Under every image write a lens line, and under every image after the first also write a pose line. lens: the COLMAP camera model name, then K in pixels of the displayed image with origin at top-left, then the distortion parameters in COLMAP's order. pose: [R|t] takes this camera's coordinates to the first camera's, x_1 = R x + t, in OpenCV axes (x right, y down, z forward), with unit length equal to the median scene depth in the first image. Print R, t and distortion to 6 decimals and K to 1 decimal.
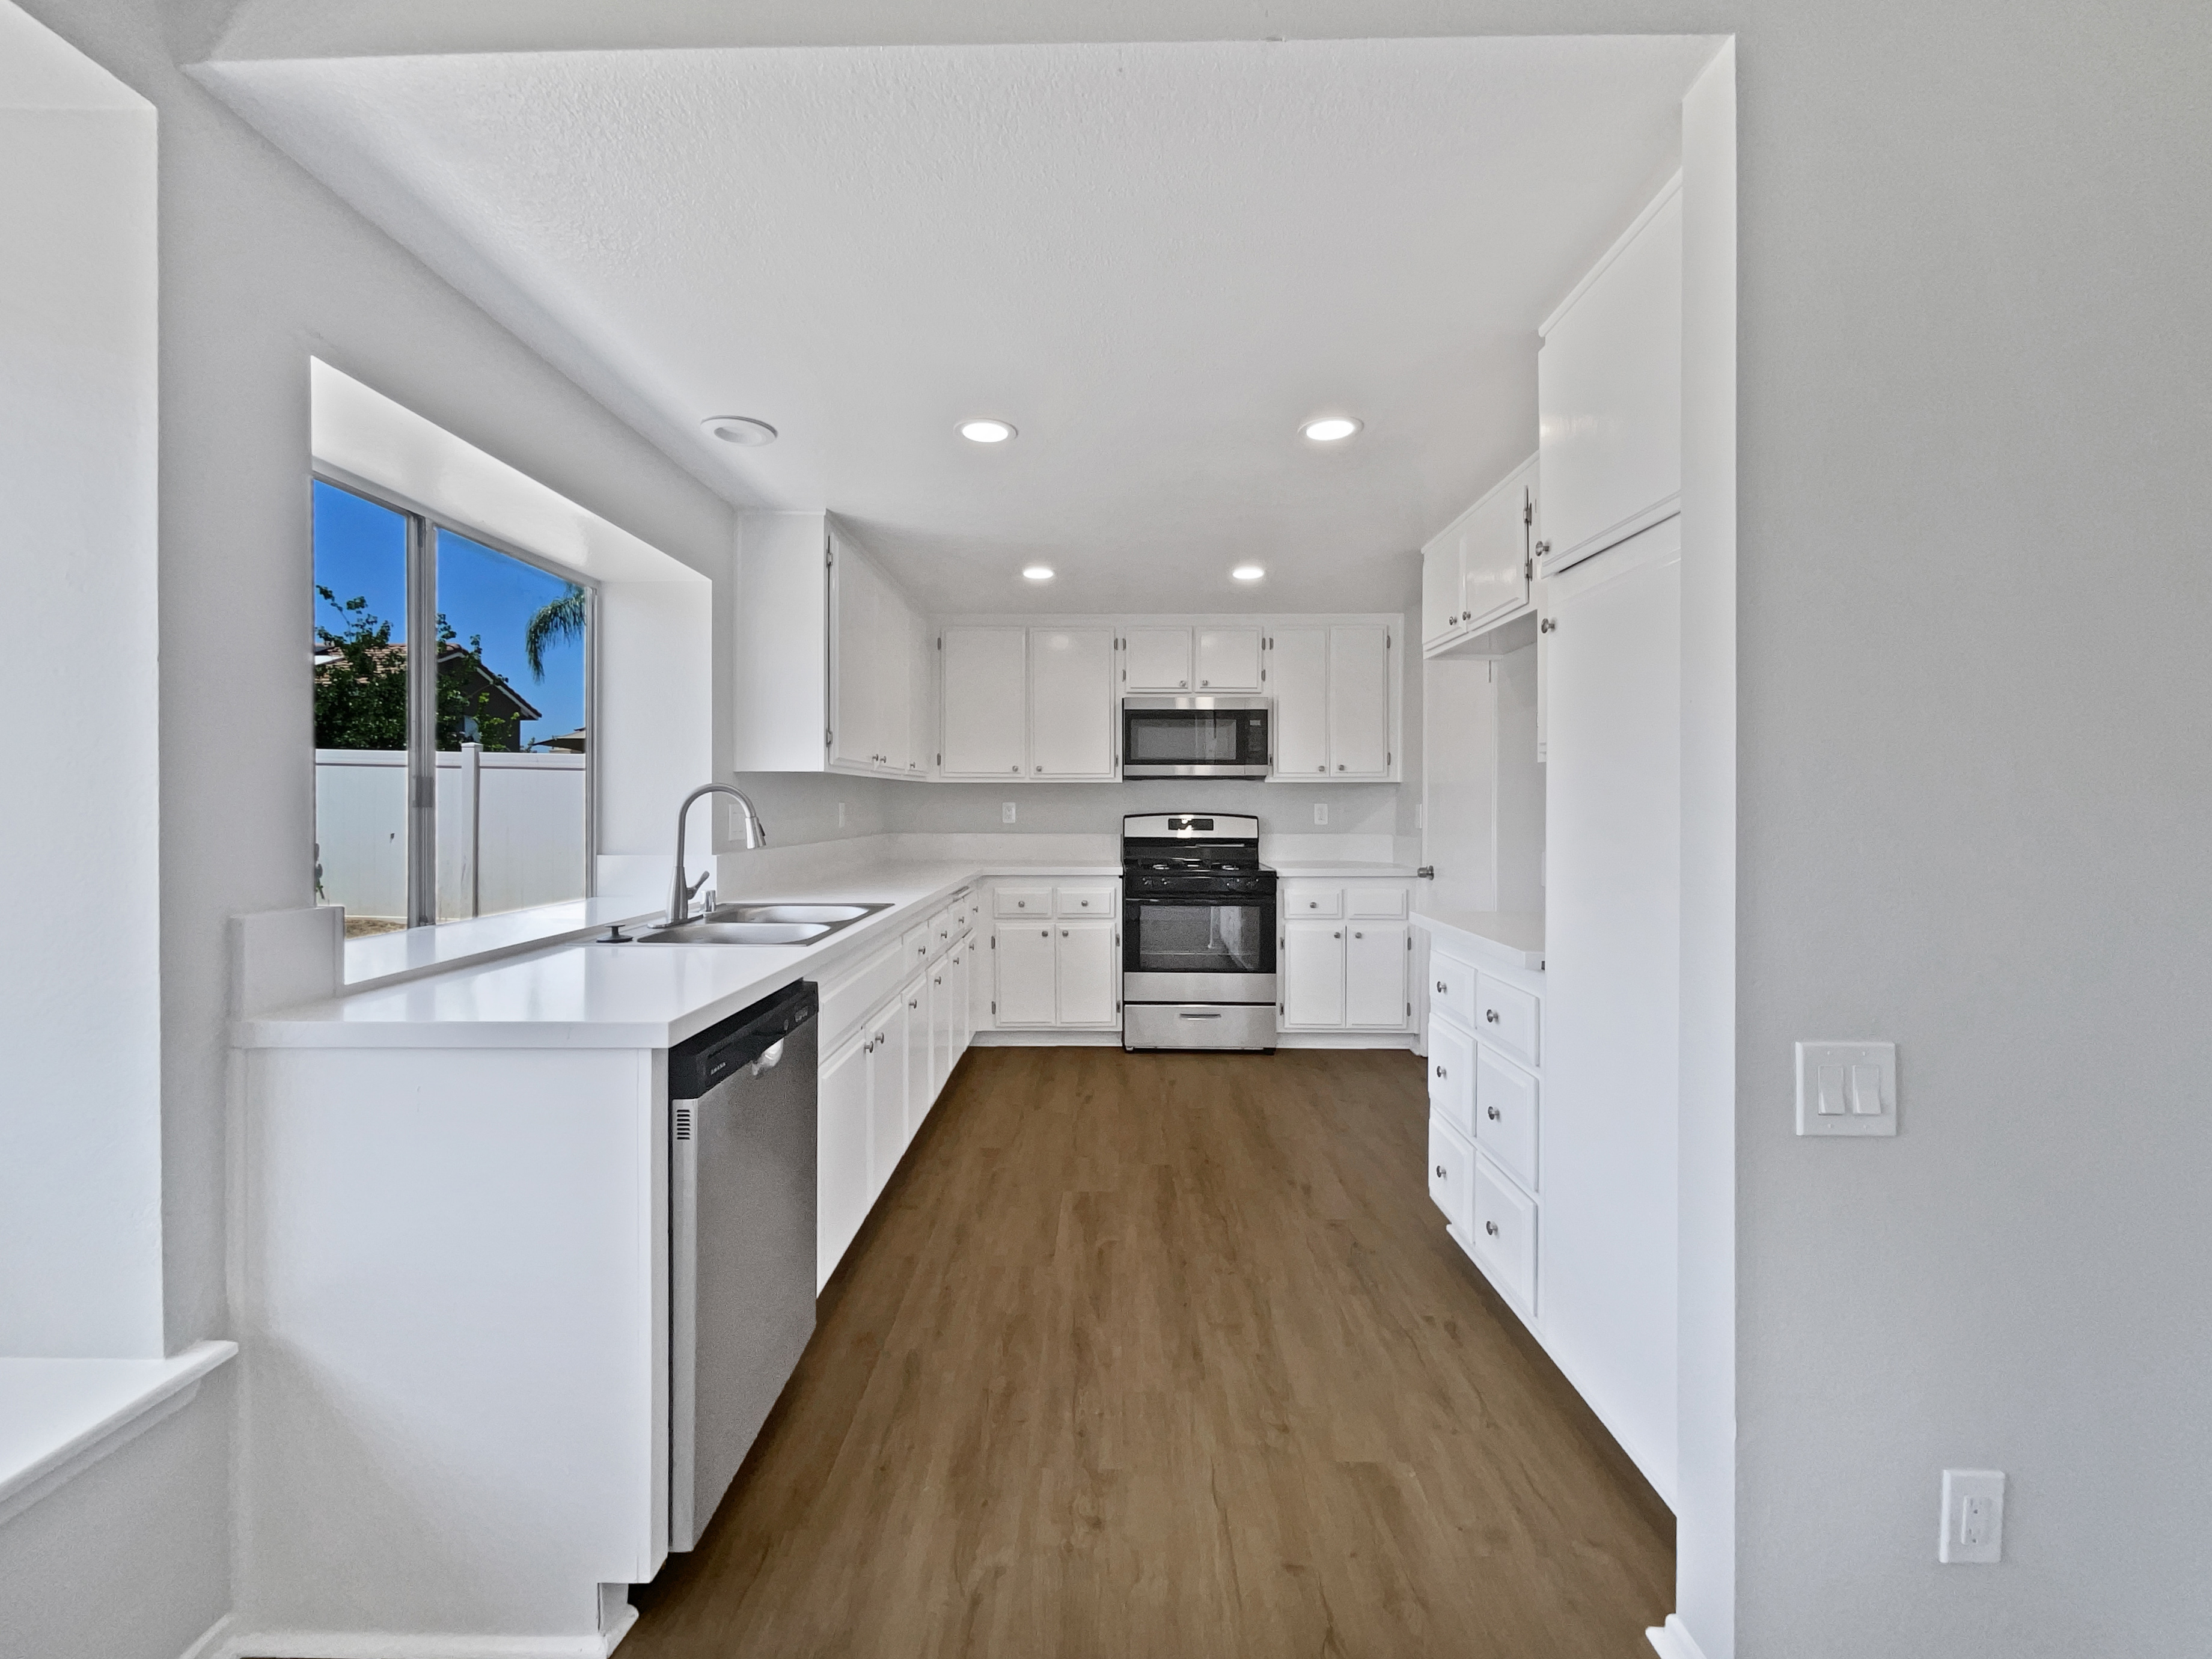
lens RADIAL K [[905.1, 0, 1104.7], [0, 905.1, 813.9], [0, 0, 1]] dist [-0.000226, -0.000117]
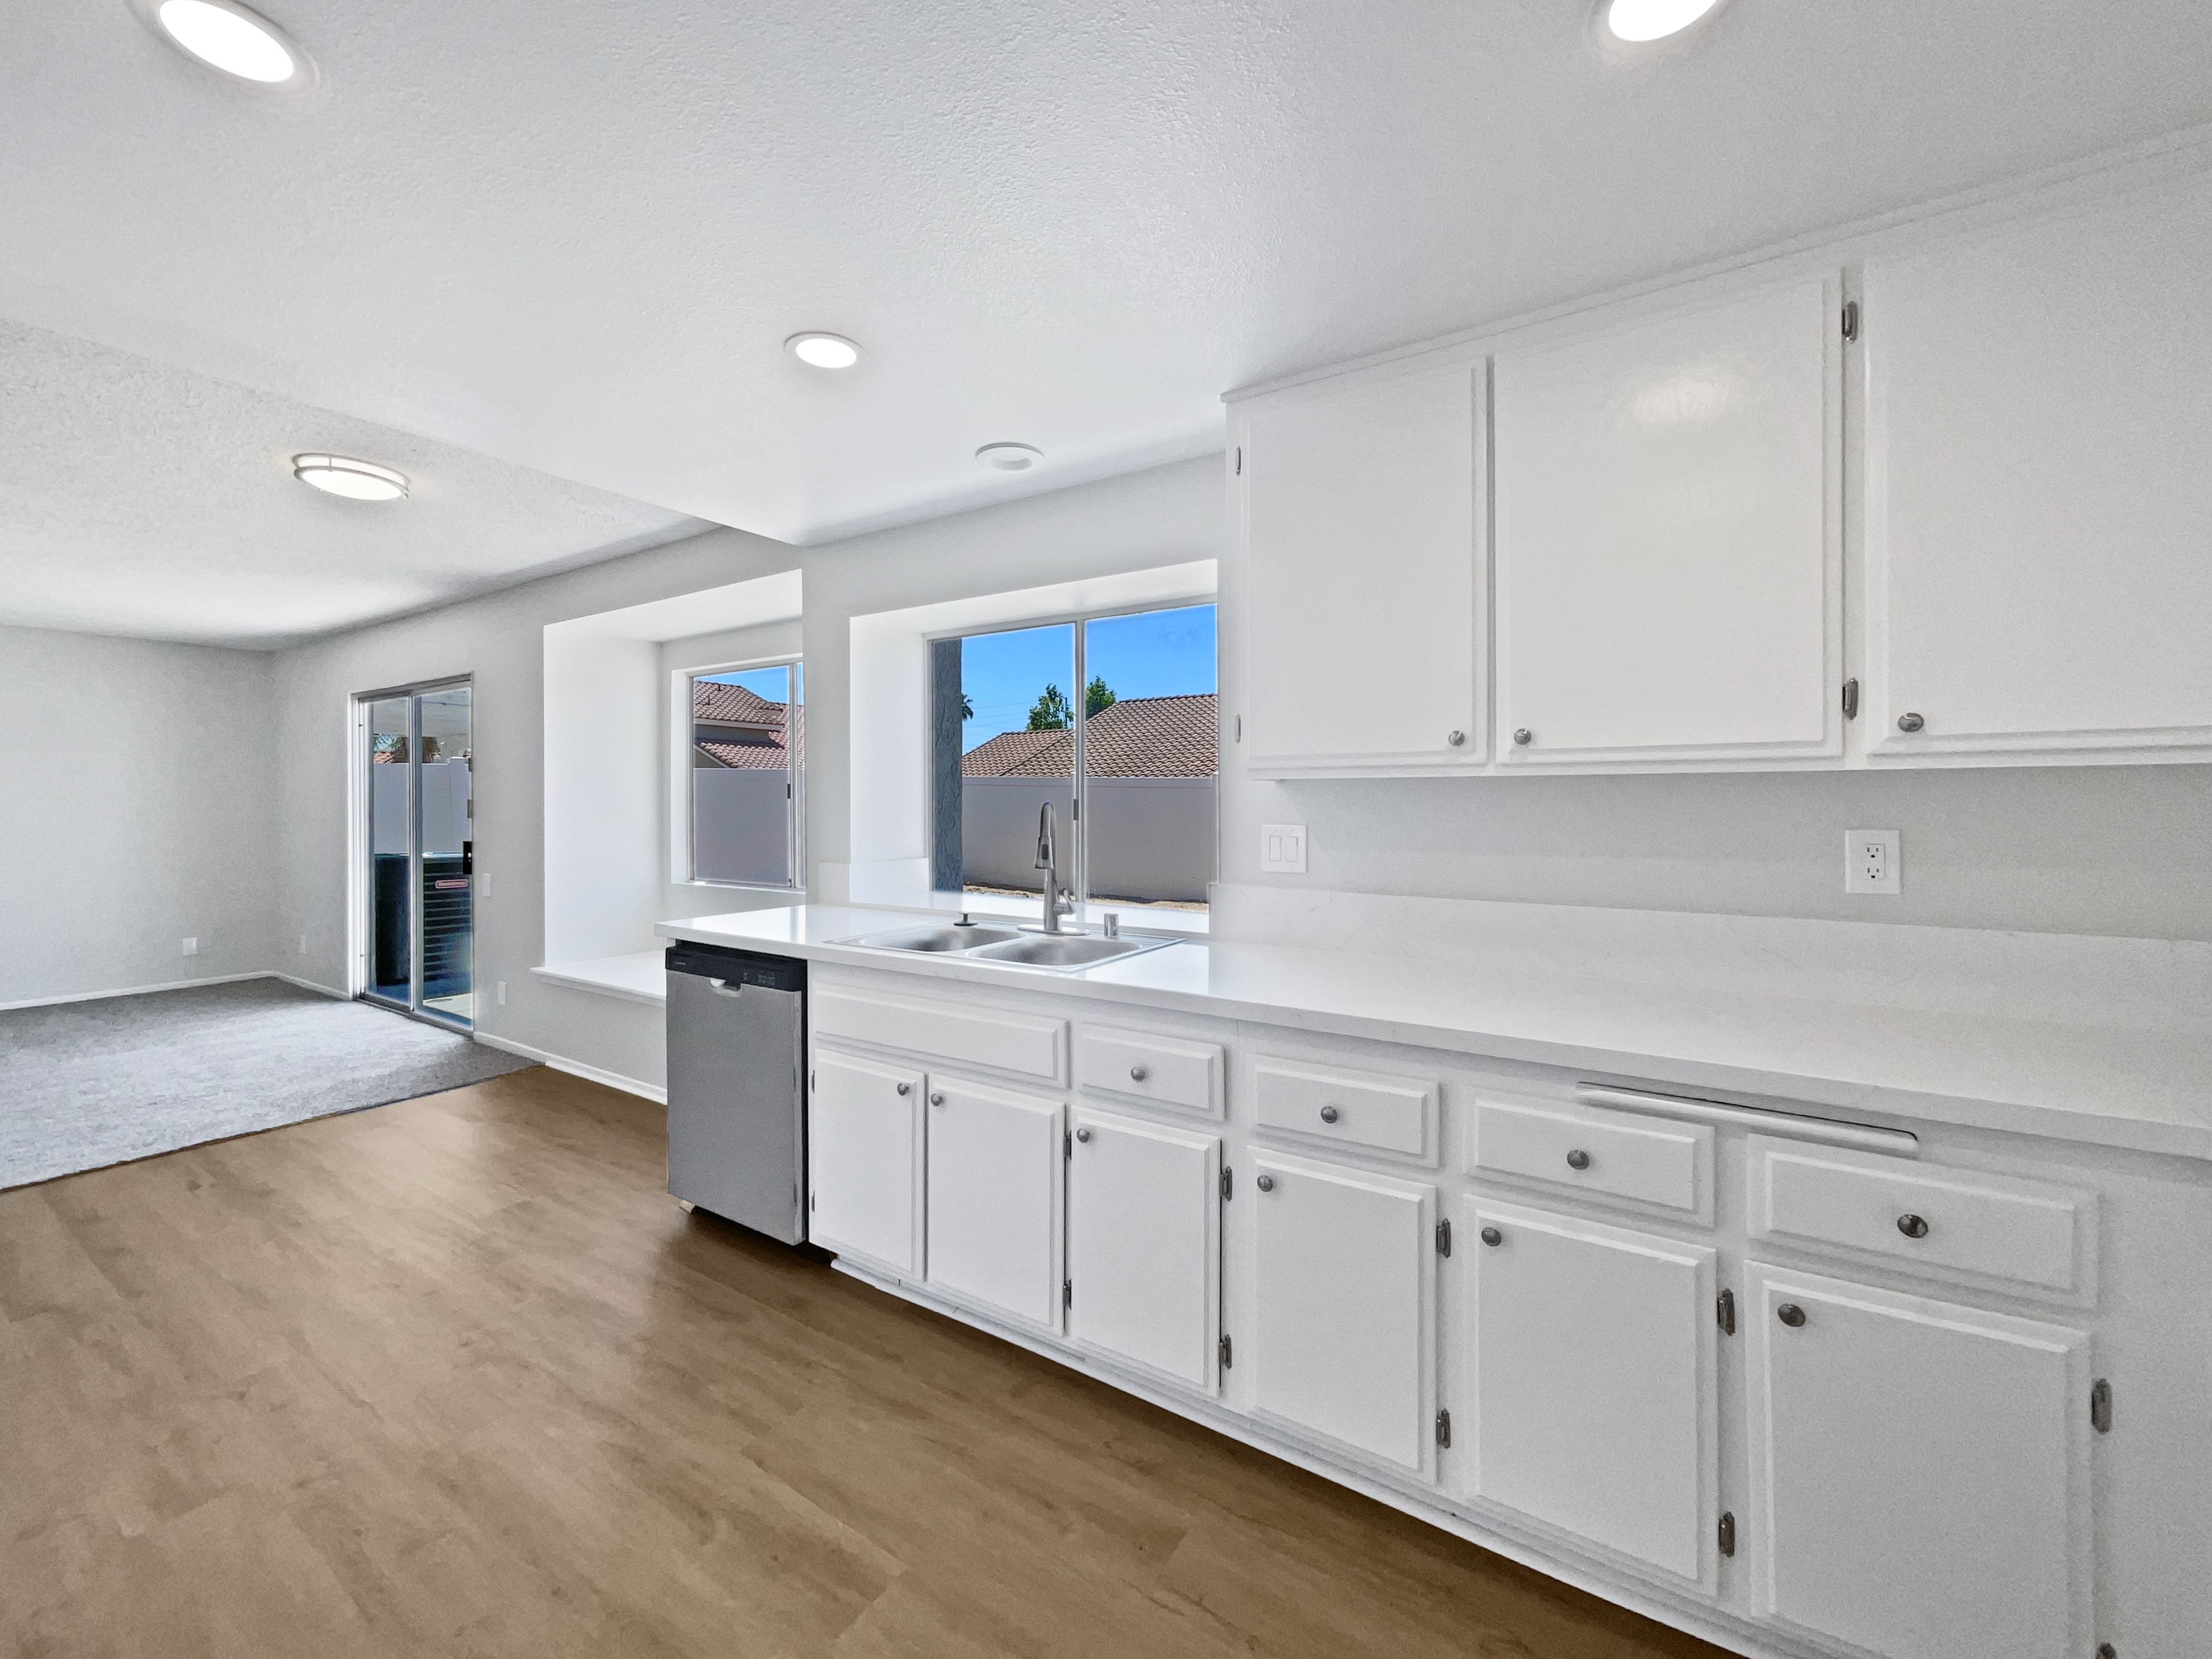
lens RADIAL K [[905.1, 0, 1110.6], [0, 905.1, 815.5], [0, 0, 1]] dist [-0.000226, -0.000117]
pose [[-0.539497, 0.012405, -0.841896, 0.417809], [-0.007209, 0.999787, 0.019351, -0.043375], [0.841957, 0.016509, -0.539293, 1.737997]]
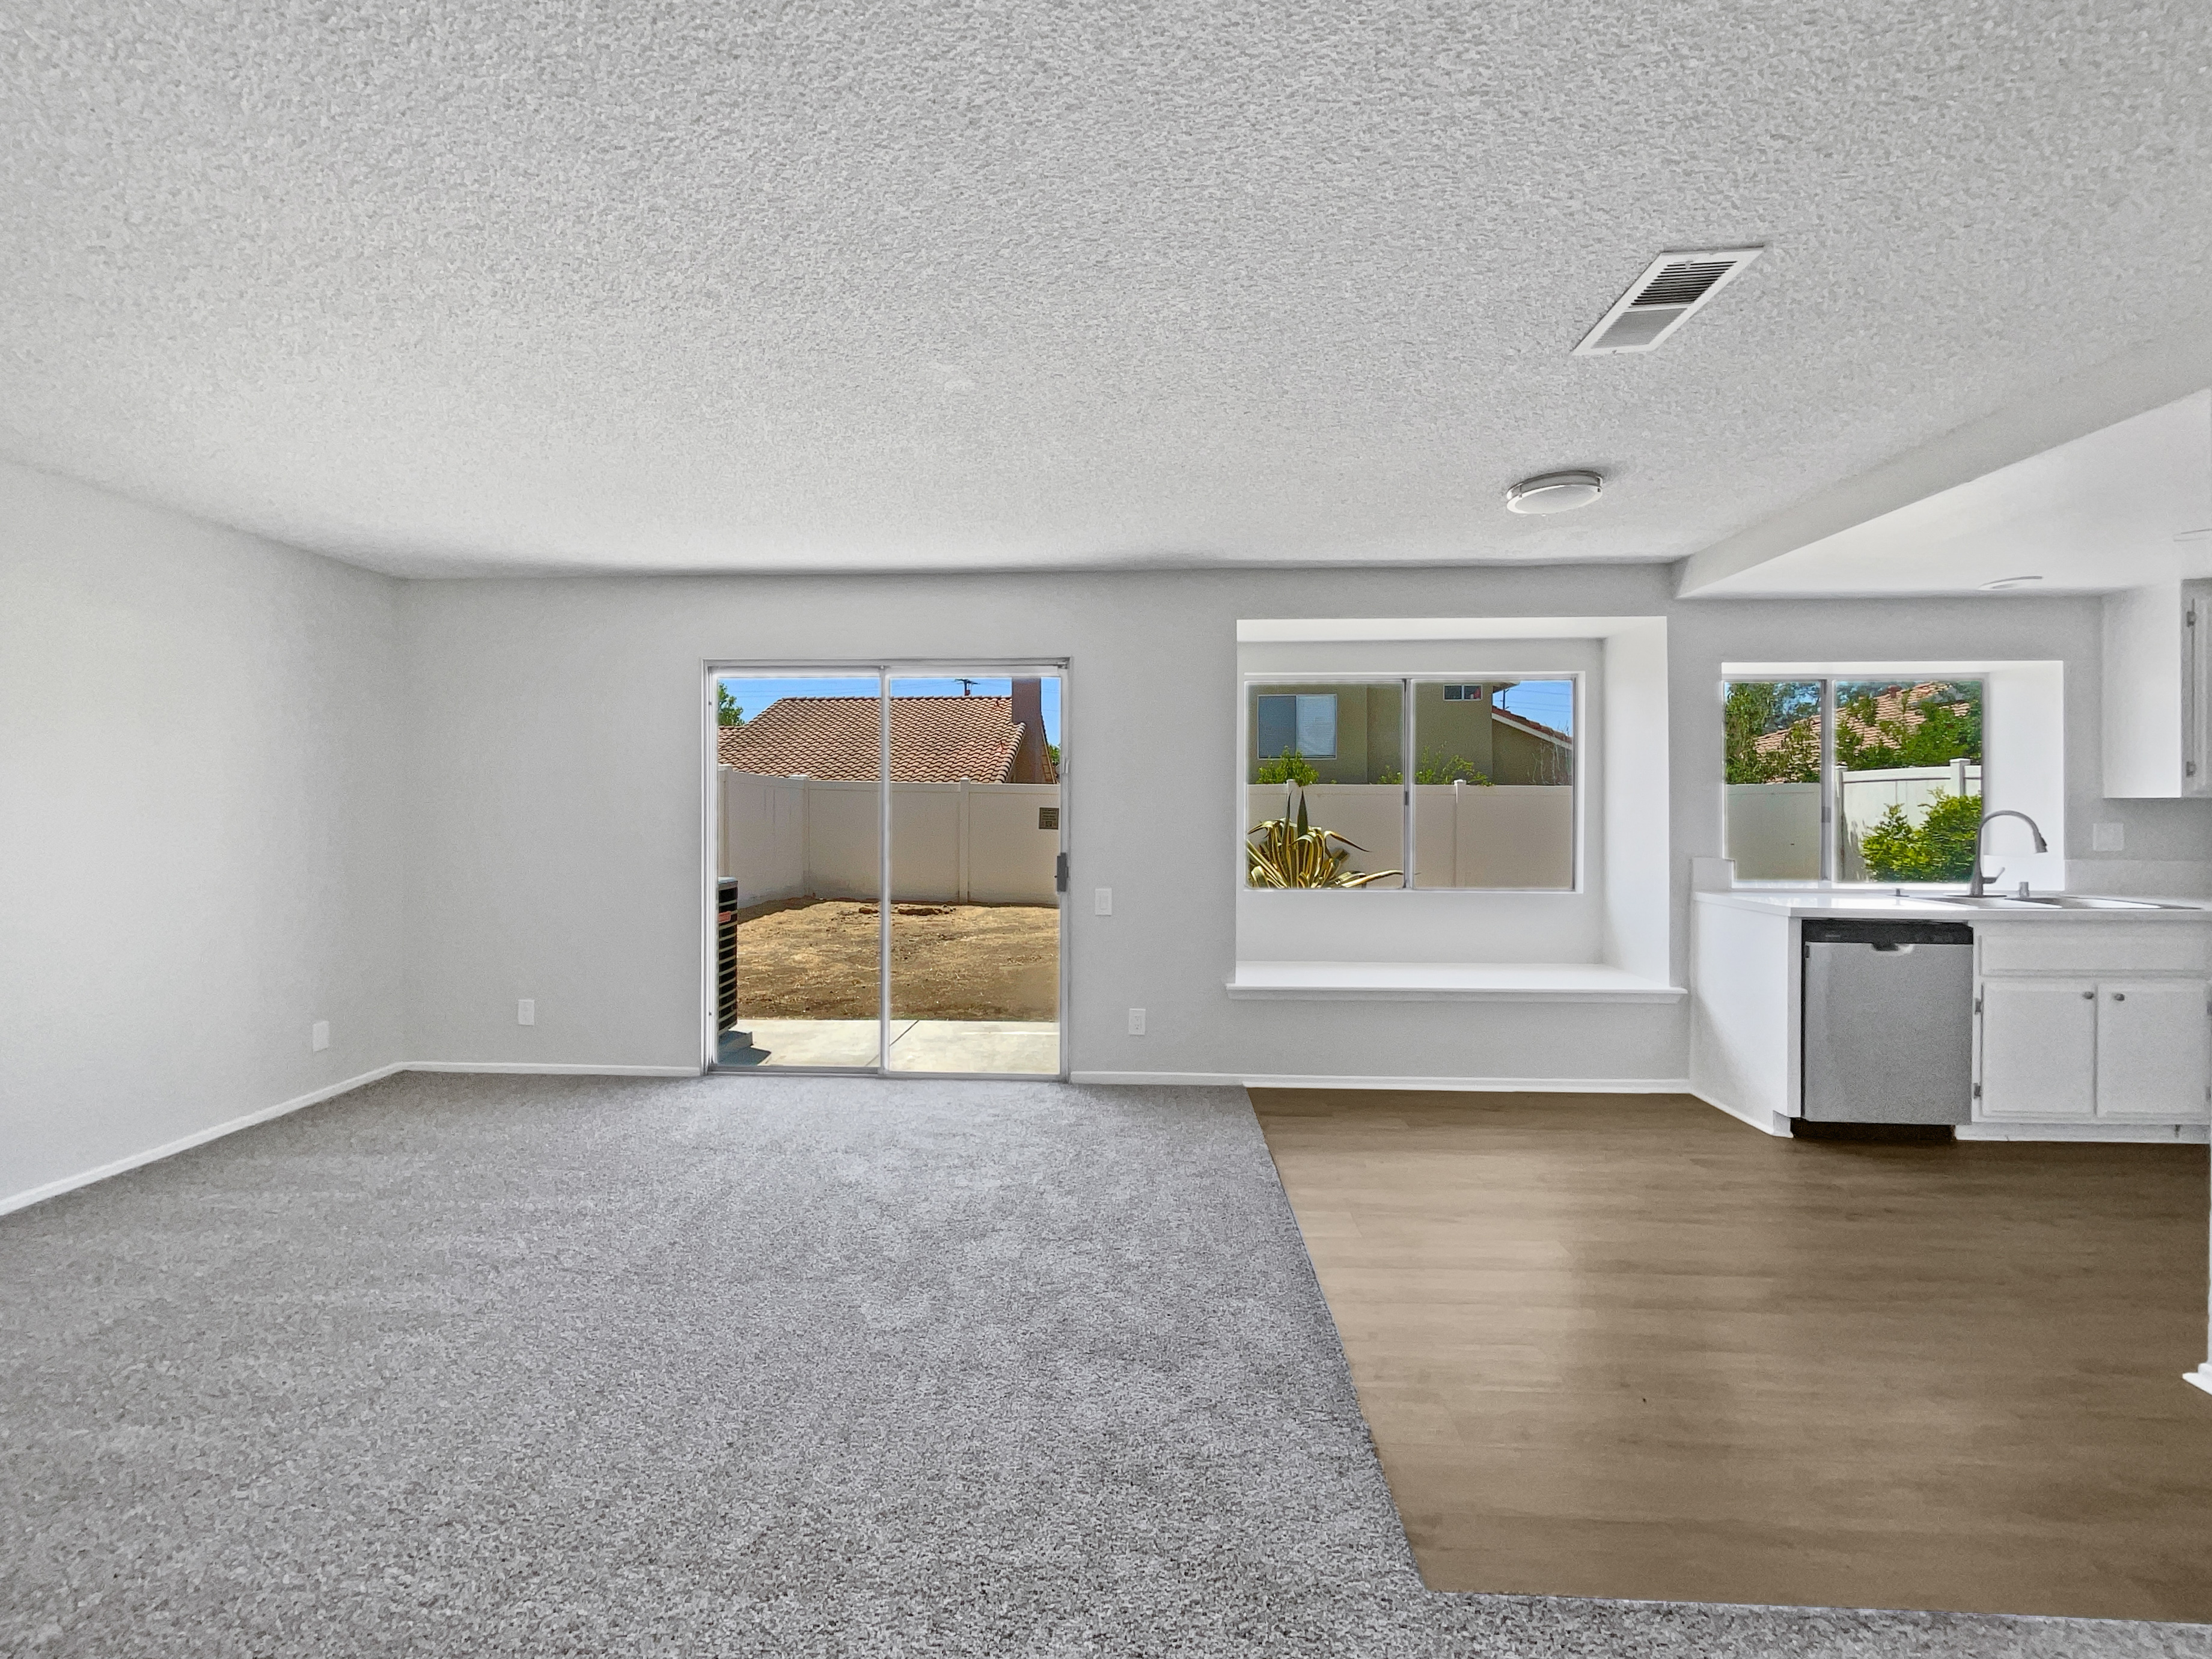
lens RADIAL K [[905.1, 0, 1103.2], [0, 905.1, 818.2], [0, 0, 1]] dist [-0.000226, -0.000117]
pose [[-0.038509, 0.010021, -0.999208, 1.279605], [-0.010463, 0.999891, 0.010431, -0.022629], [0.999203, 0.010857, -0.038400, -0.530602]]
